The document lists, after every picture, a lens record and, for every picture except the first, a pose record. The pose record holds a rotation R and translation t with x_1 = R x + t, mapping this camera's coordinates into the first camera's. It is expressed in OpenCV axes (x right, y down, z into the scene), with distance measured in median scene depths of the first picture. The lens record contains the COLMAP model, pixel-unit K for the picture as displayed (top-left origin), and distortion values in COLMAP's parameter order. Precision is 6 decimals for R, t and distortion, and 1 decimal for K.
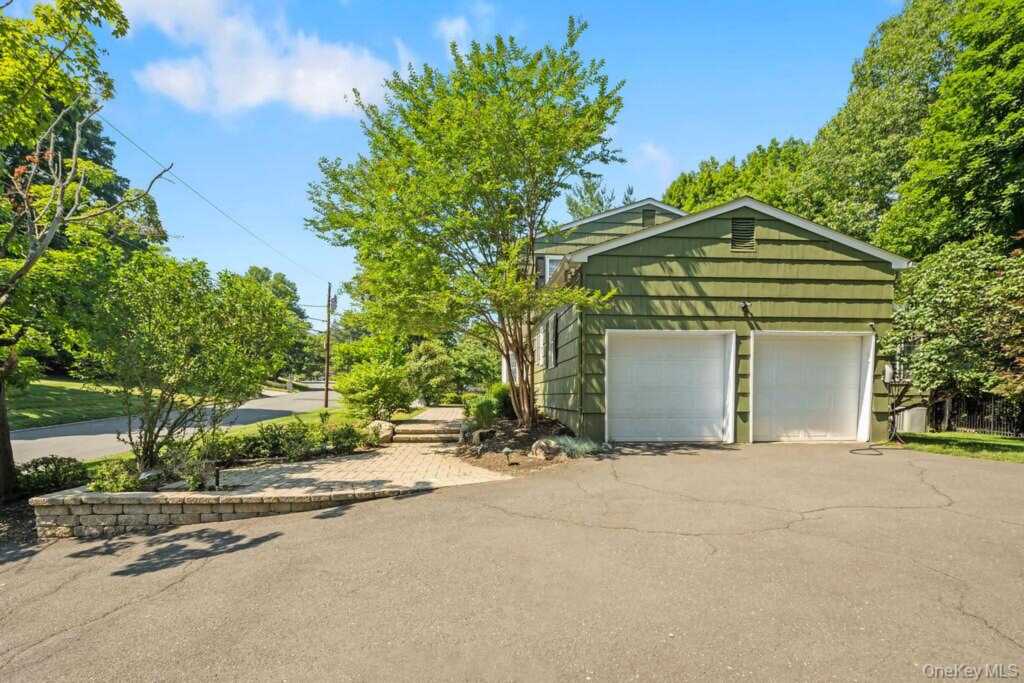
lens RADIAL K [[502.8, 0, 512.0], [0, 502.8, 403.5], [0, 0, 1]] dist [-0.002696, -0.001043]
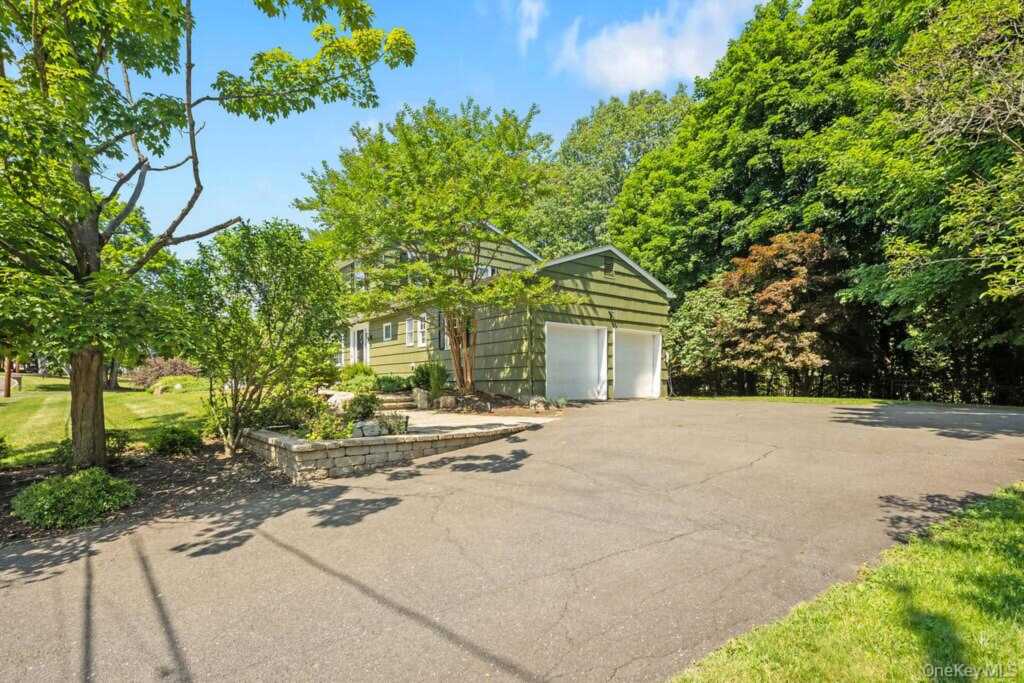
lens RADIAL K [[503.3, 0, 511.3], [0, 503.3, 378.3], [0, 0, 1]] dist [0.000938, 0.000076]
pose [[0.811493, -0.001323, 0.584361, -0.717801], [0.020795, 0.999429, -0.026615, 0.048994], [-0.583992, 0.033749, 0.811057, -0.093896]]
